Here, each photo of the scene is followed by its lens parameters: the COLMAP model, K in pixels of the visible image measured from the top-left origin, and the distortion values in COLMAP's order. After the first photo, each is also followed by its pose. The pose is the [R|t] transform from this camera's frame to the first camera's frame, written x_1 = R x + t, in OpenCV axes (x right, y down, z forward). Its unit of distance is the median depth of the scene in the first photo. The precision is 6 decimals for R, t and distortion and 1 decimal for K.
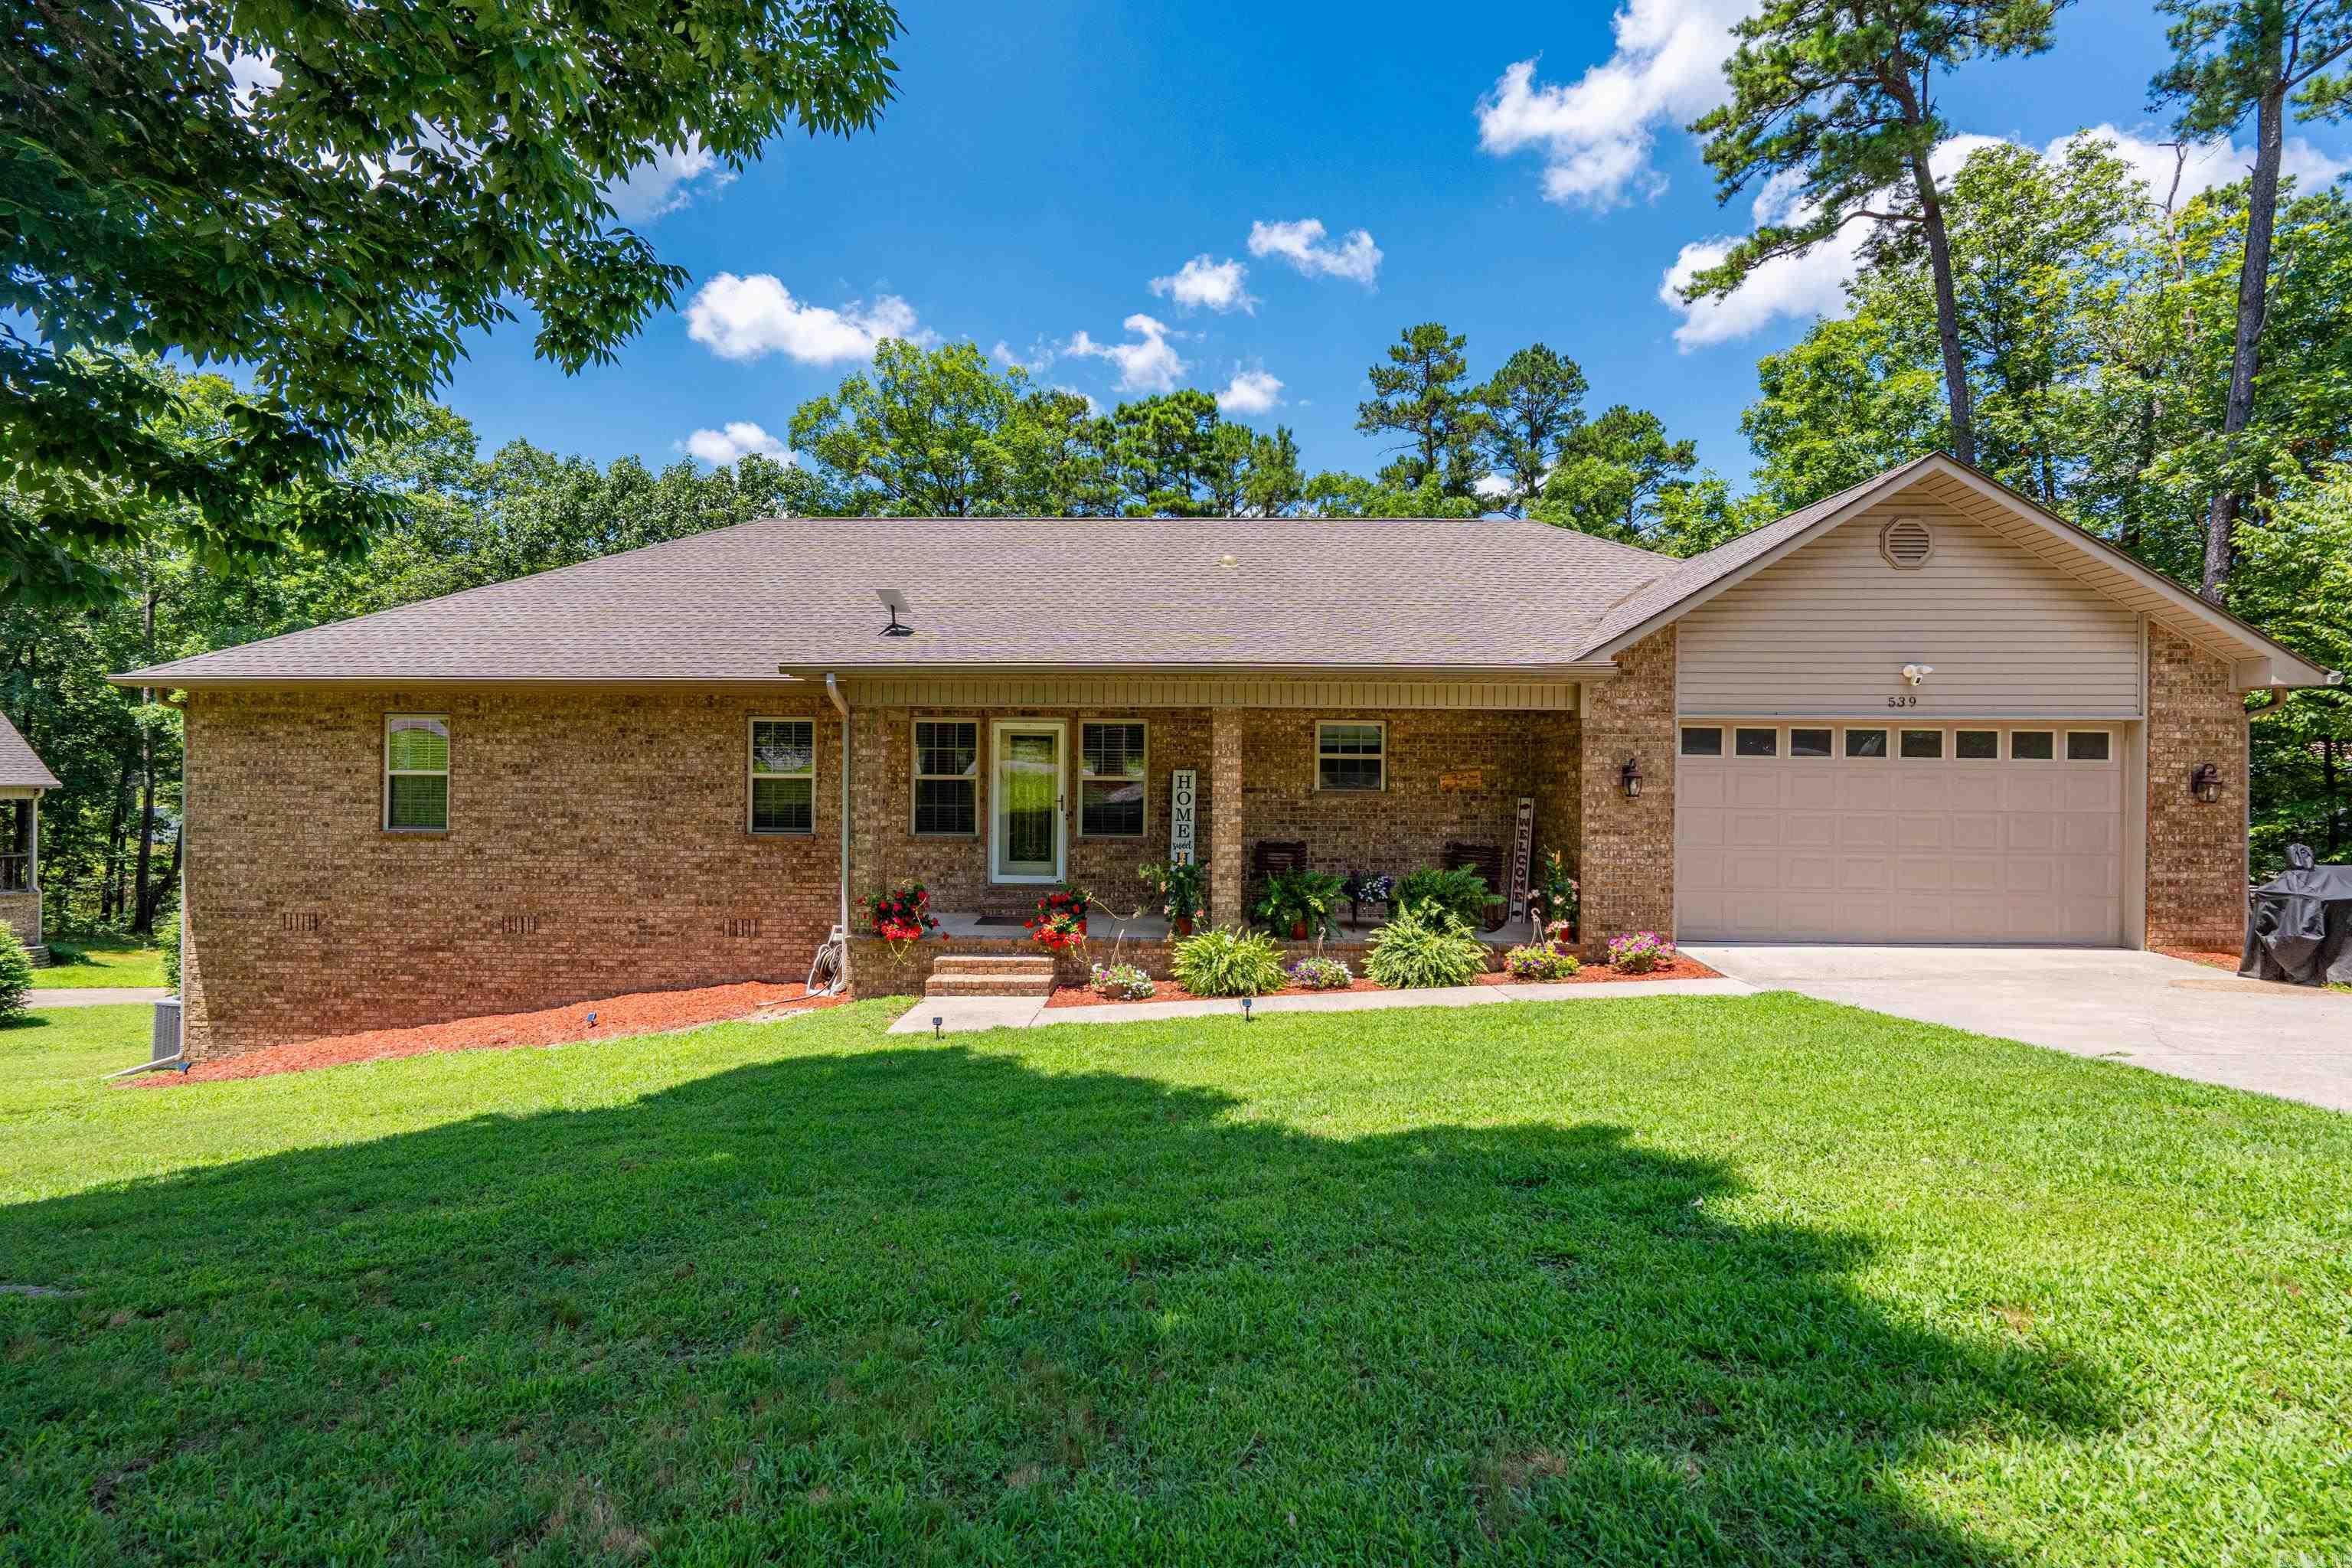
lens RADIAL K [[1085.0, 0, 1177.1], [0, 1085.0, 781.0], [0, 0, 1]] dist [-0.002100, 0.002256]
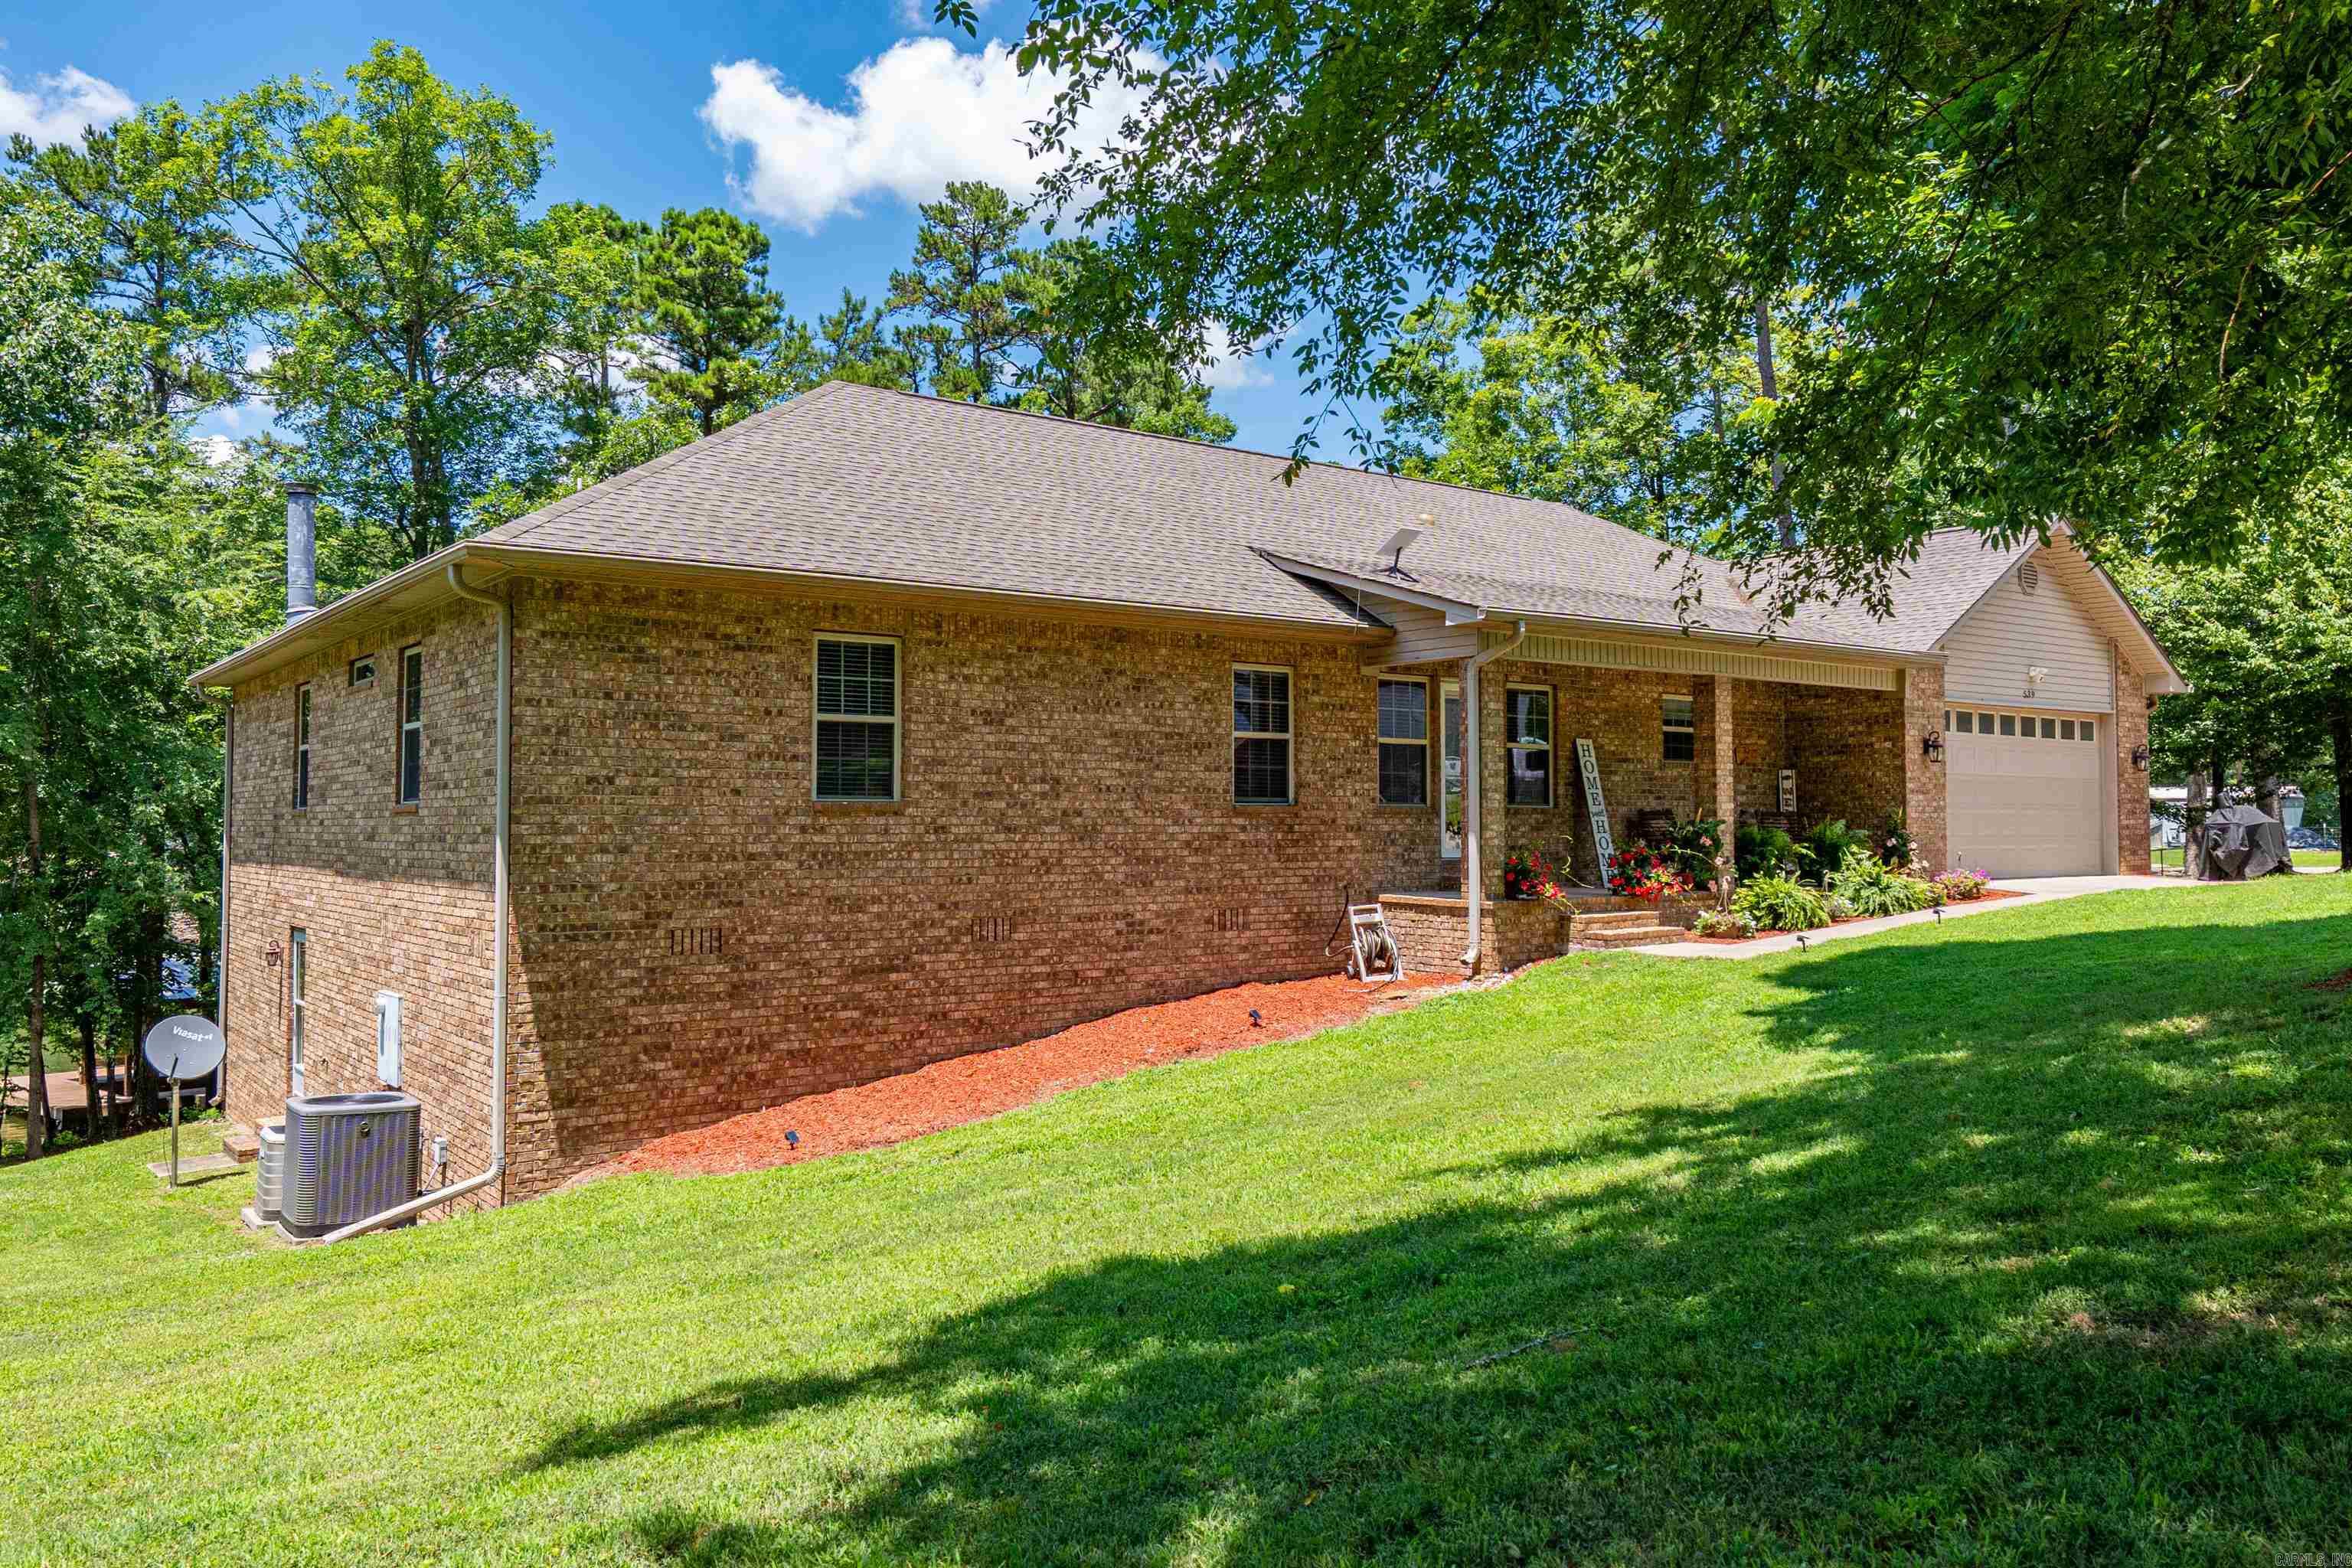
lens RADIAL K [[1713.7, 0, 1184.1], [0, 1713.7, 769.5], [0, 0, 1]] dist [-0.009325, 0.002040]
pose [[0.779463, 0.012096, 0.626331, -1.235009], [0.014461, 0.999200, -0.037294, 0.069899], [-0.626281, 0.038127, 0.778665, 0.011223]]
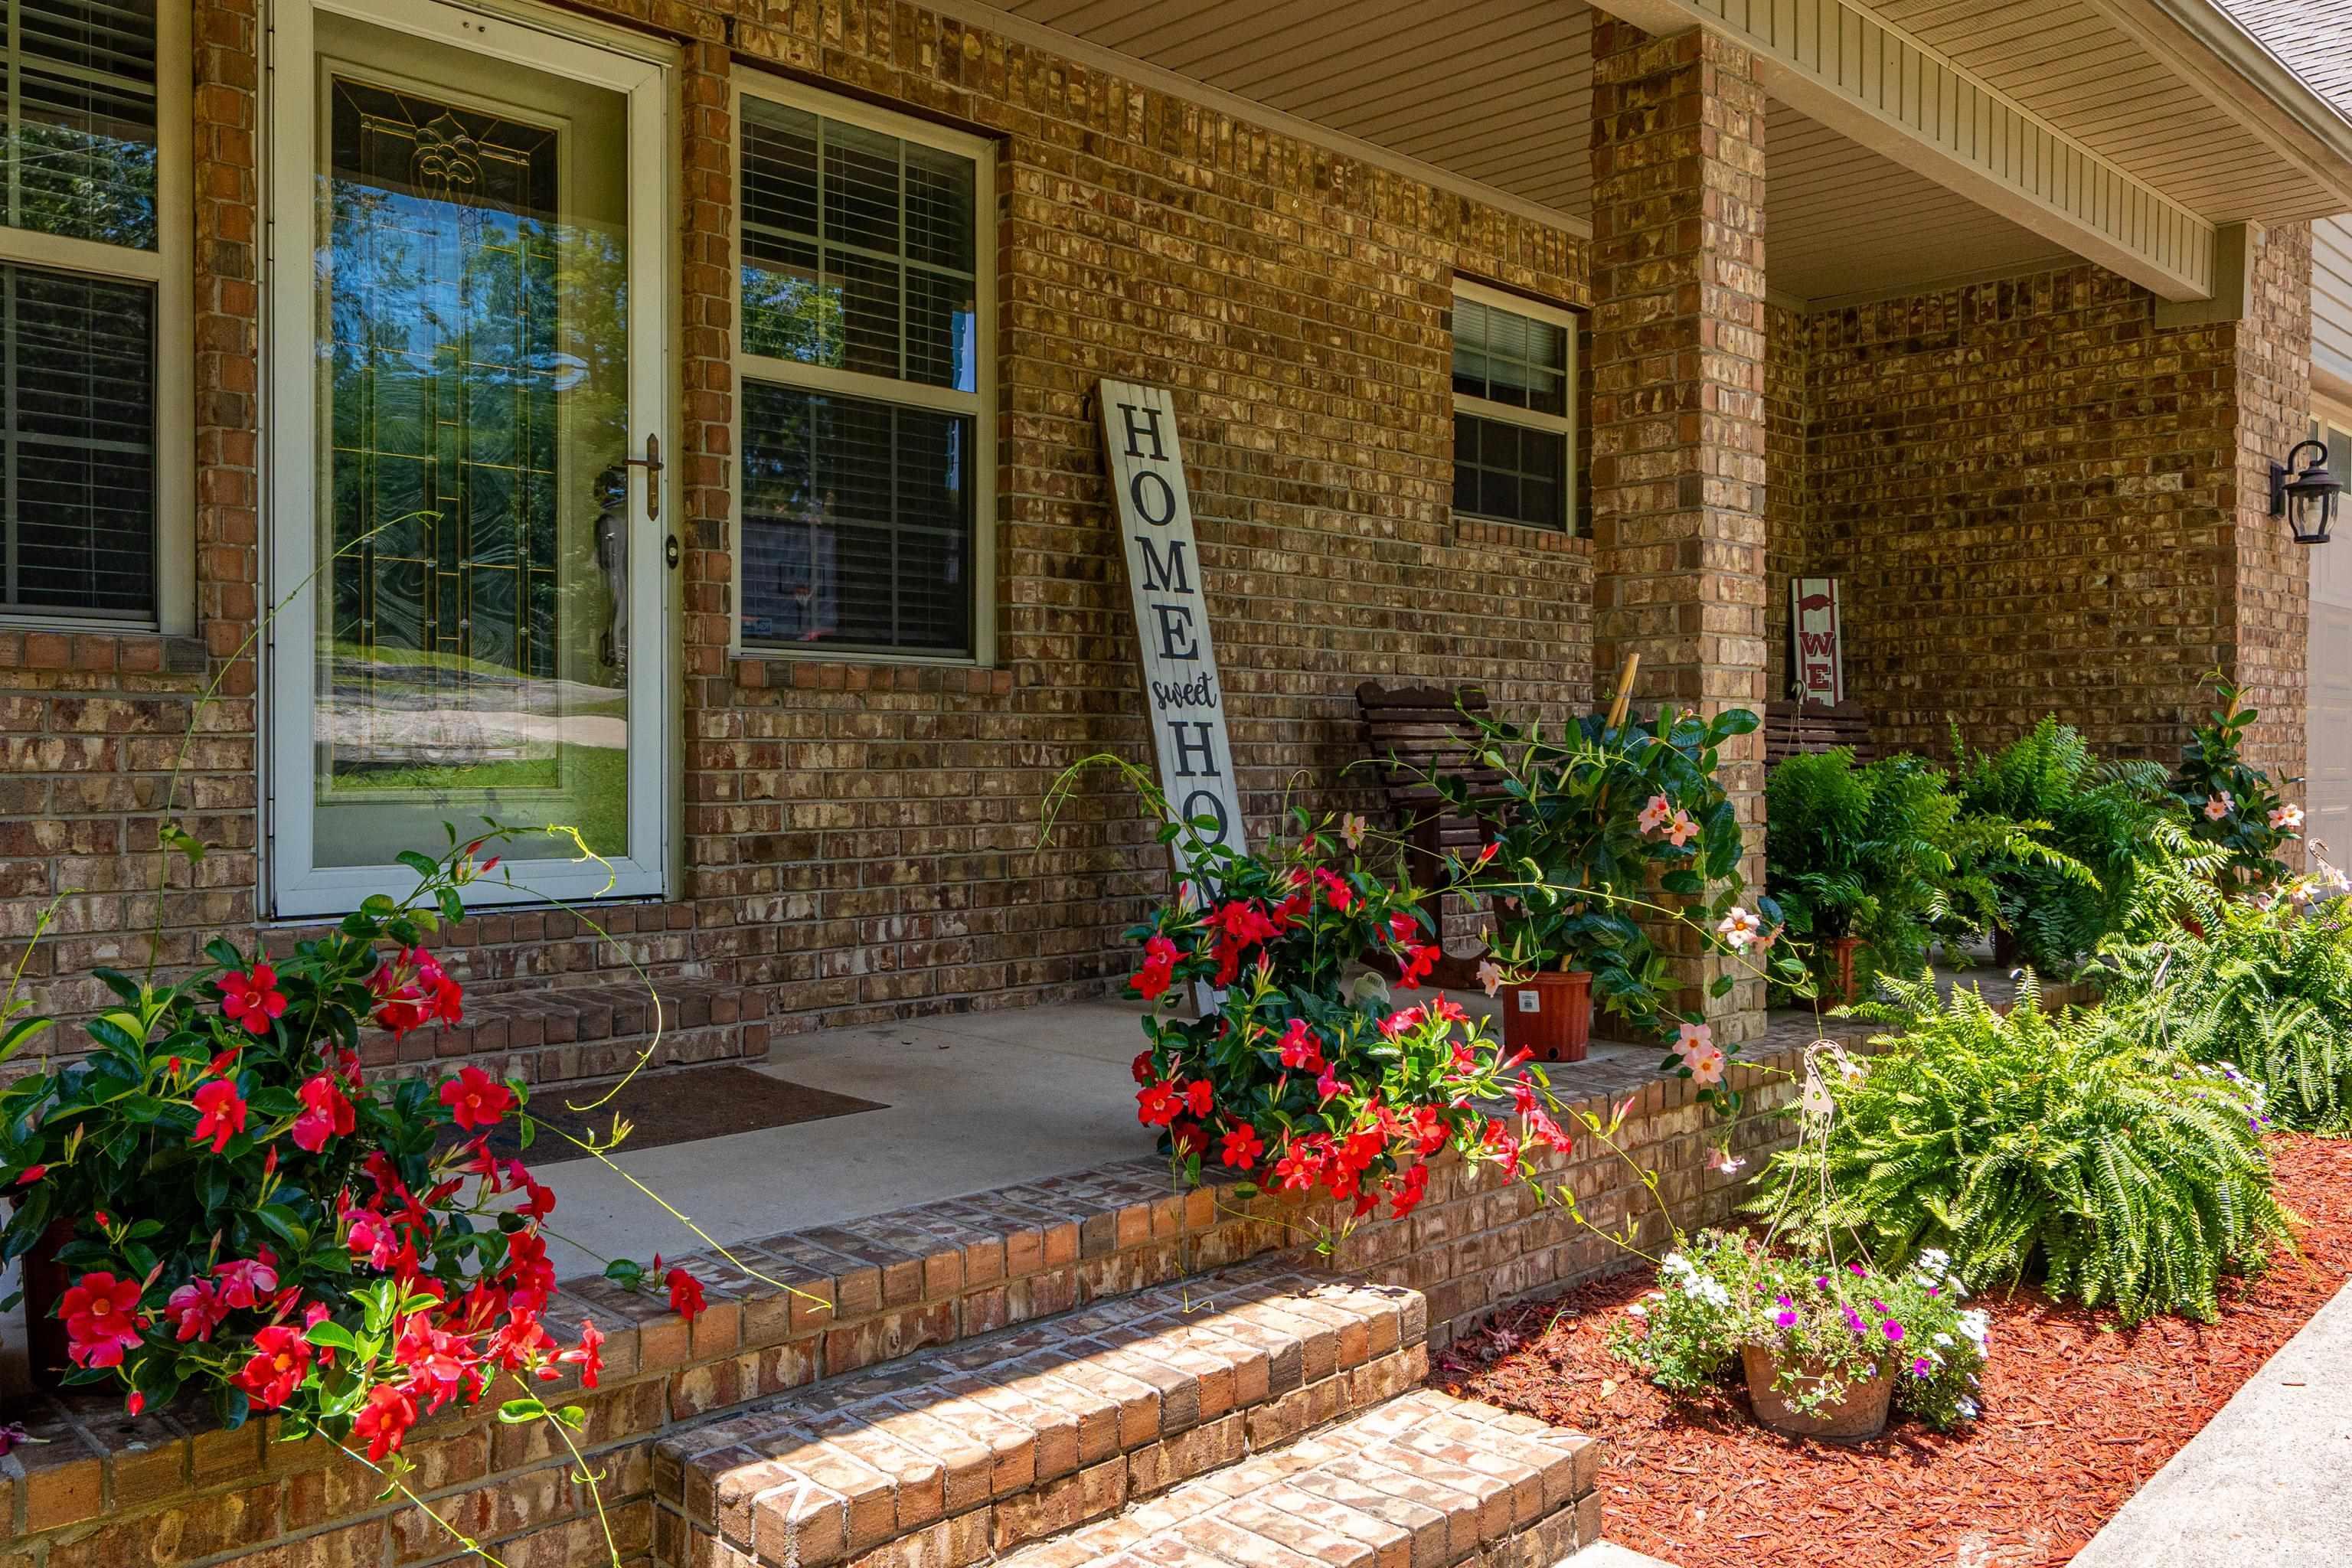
lens RADIAL K [[1867.2, 0, 1173.4], [0, 1867.2, 778.3], [0, 0, 1]] dist [0.022633, -0.022624]
pose [[0.690441, -0.017293, 0.723182, -0.282977], [0.014508, 0.999844, 0.010058, 0.071595], [-0.723243, 0.003547, 0.690585, 0.696114]]
